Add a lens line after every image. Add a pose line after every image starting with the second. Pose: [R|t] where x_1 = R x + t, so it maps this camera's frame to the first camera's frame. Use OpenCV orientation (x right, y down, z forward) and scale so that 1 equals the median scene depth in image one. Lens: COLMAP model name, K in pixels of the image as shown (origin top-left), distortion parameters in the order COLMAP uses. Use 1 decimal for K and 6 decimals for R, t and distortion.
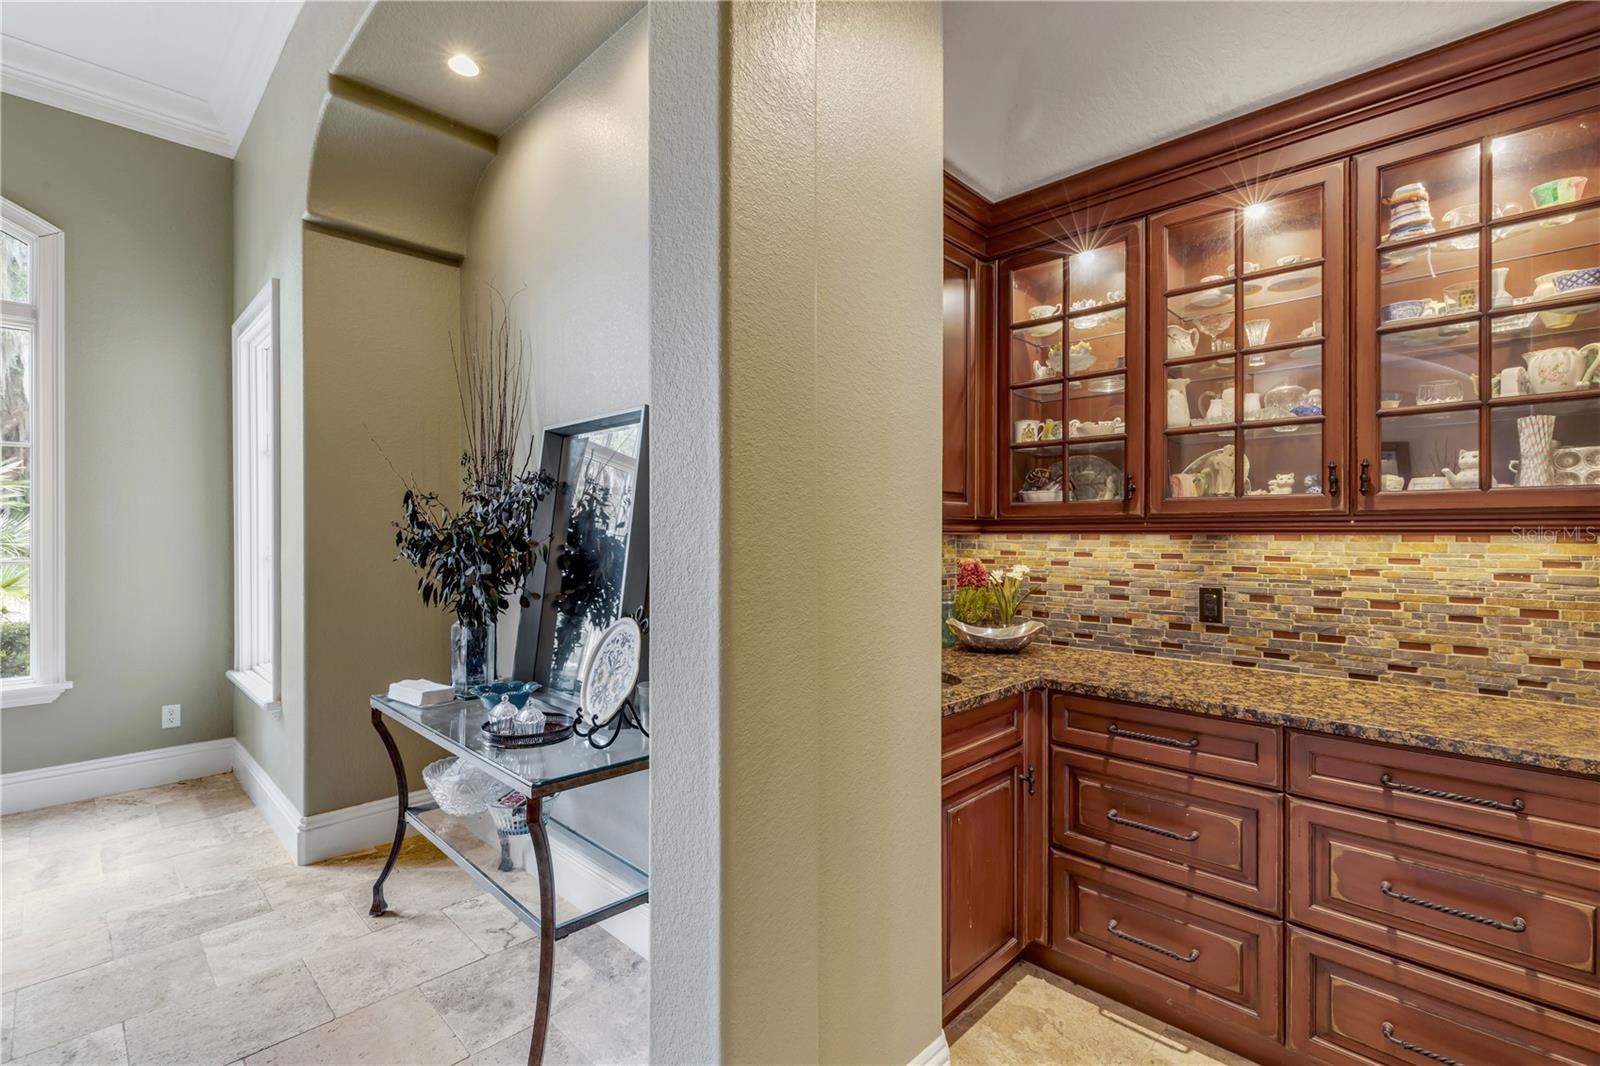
lens RADIAL K [[719.3, 0, 793.8], [0, 719.3, 534.7], [0, 0, 1]] dist [0.000663, 0.000363]
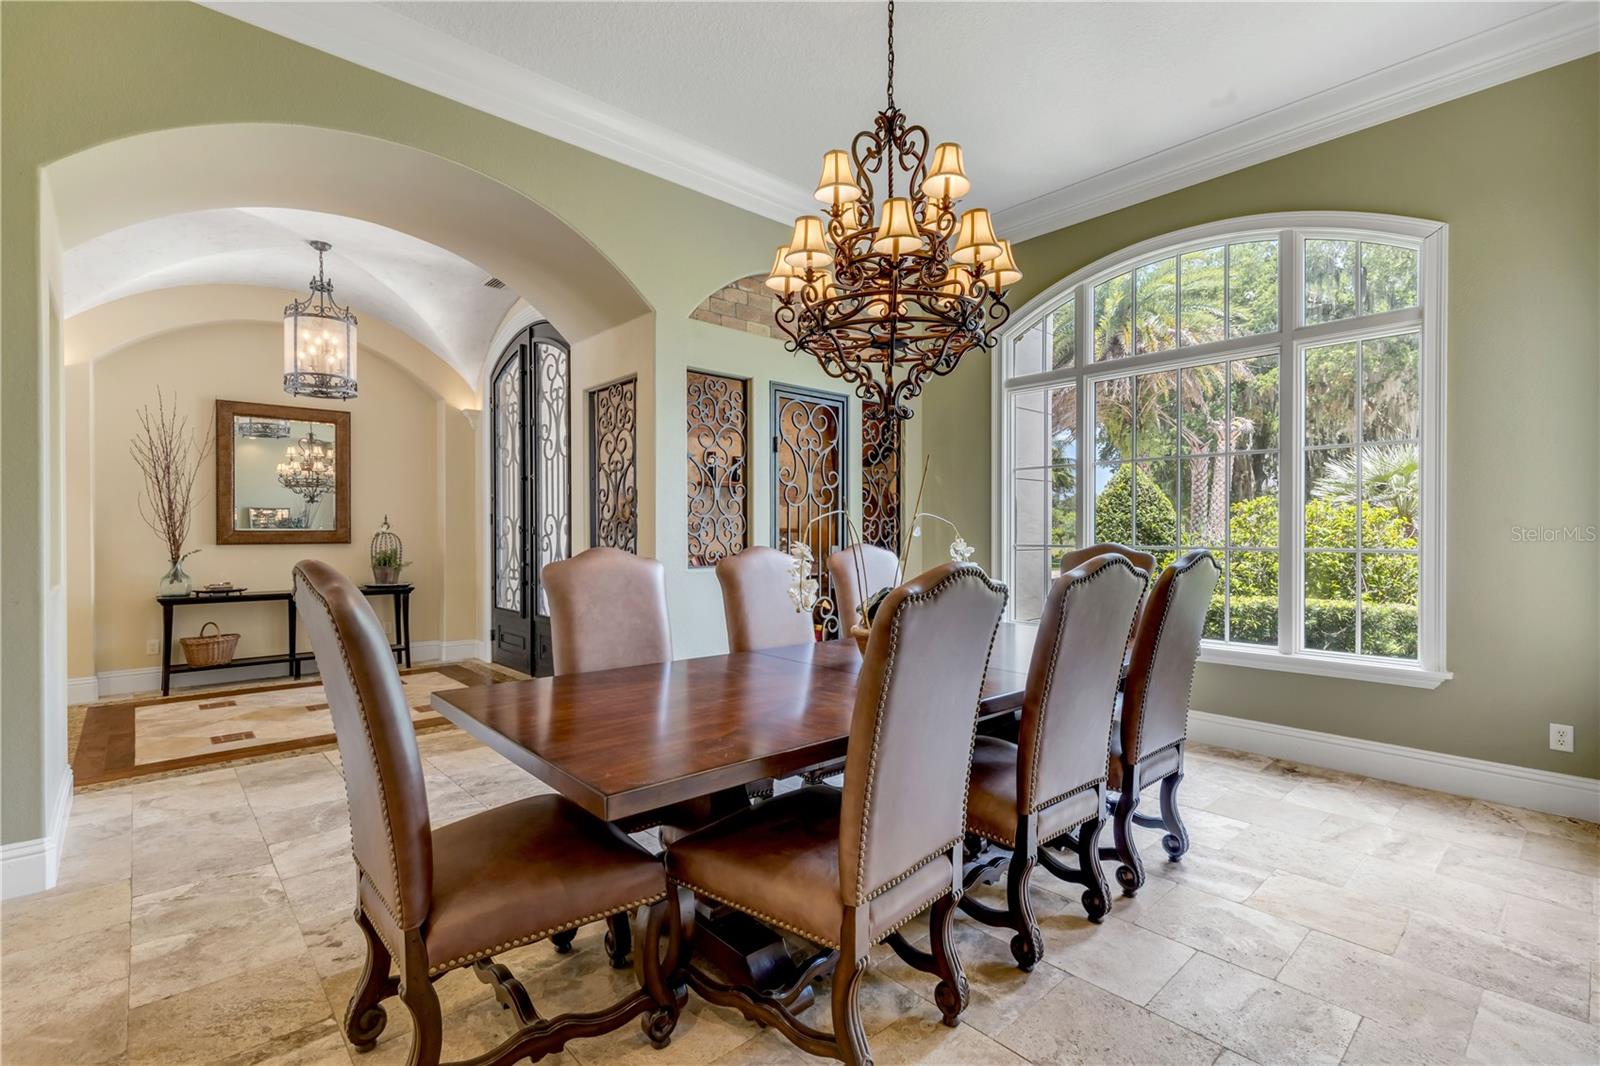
lens RADIAL K [[719.3, 0, 787.9], [0, 719.3, 534.8], [0, 0, 1]] dist [0.000663, 0.000363]
pose [[-0.052087, 0.007399, -0.998615, 0.070966], [-0.005726, 0.999954, 0.007707, 0.019307], [0.998626, 0.006119, -0.052042, 0.247861]]
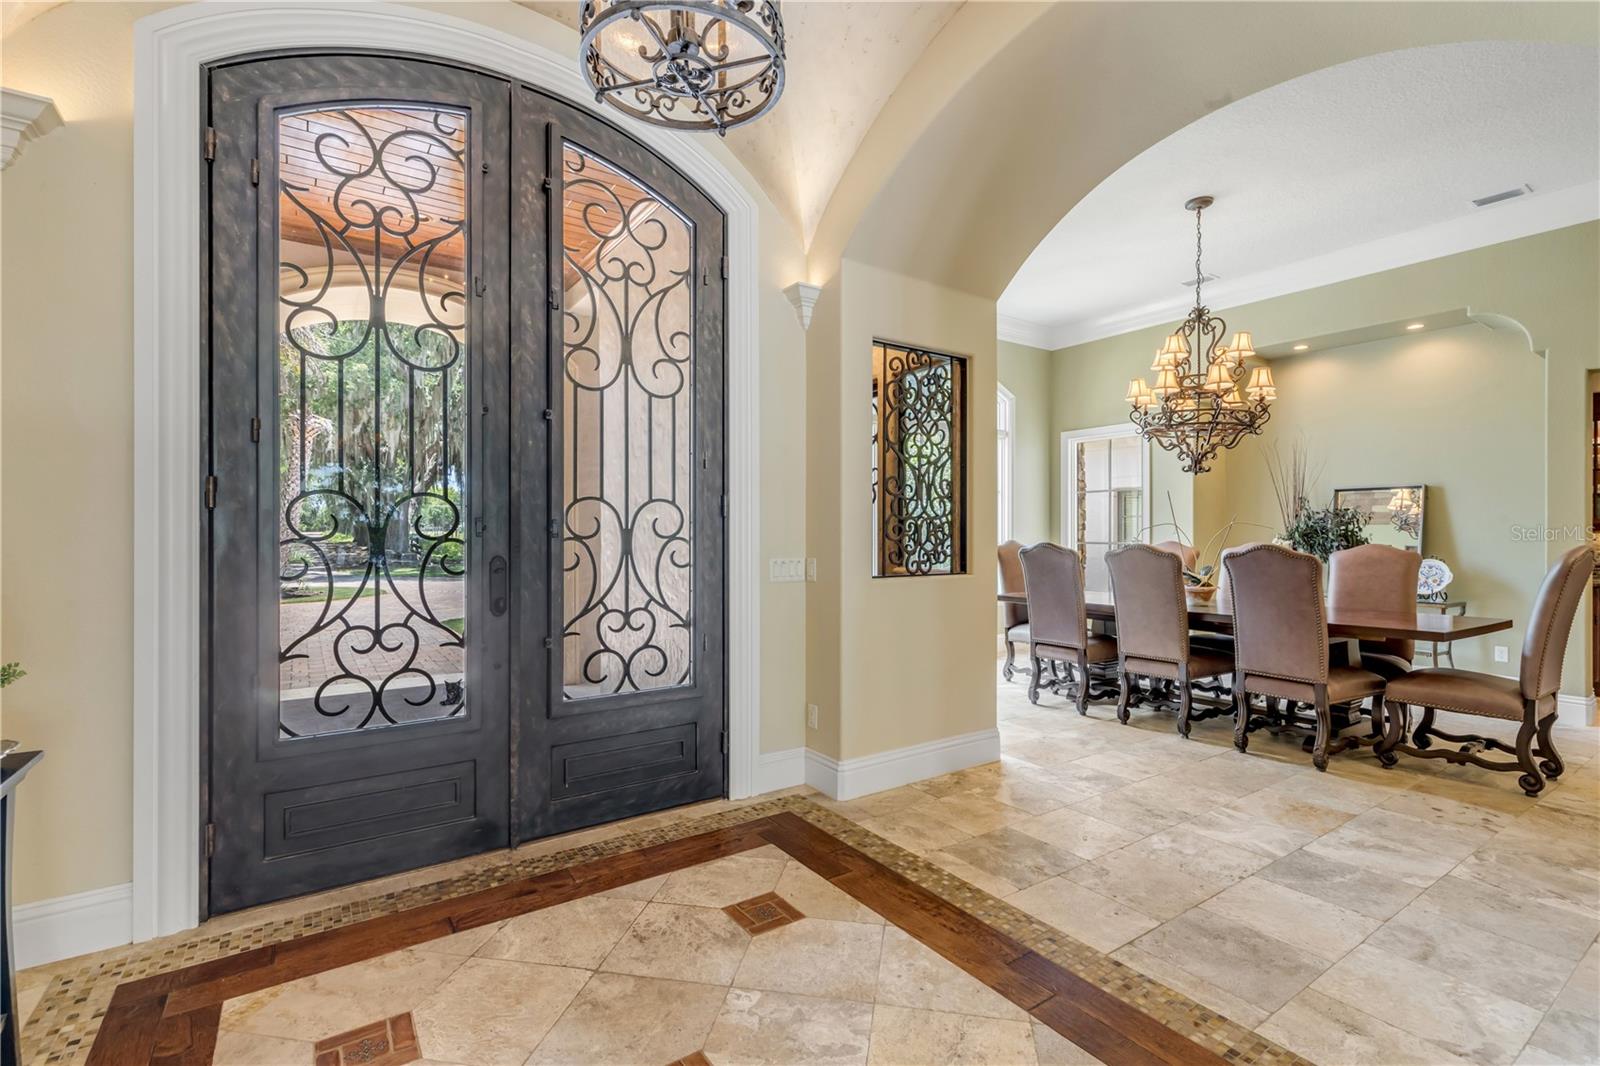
lens RADIAL K [[719.3, 0, 798.7], [0, 719.3, 533.6], [0, 0, 1]] dist [0.000663, 0.000363]
pose [[0.980976, 0.003904, -0.194090, -2.305899], [-0.004952, 0.999976, -0.004913, 0.042459], [0.194066, 0.005781, 0.980972, -2.509880]]
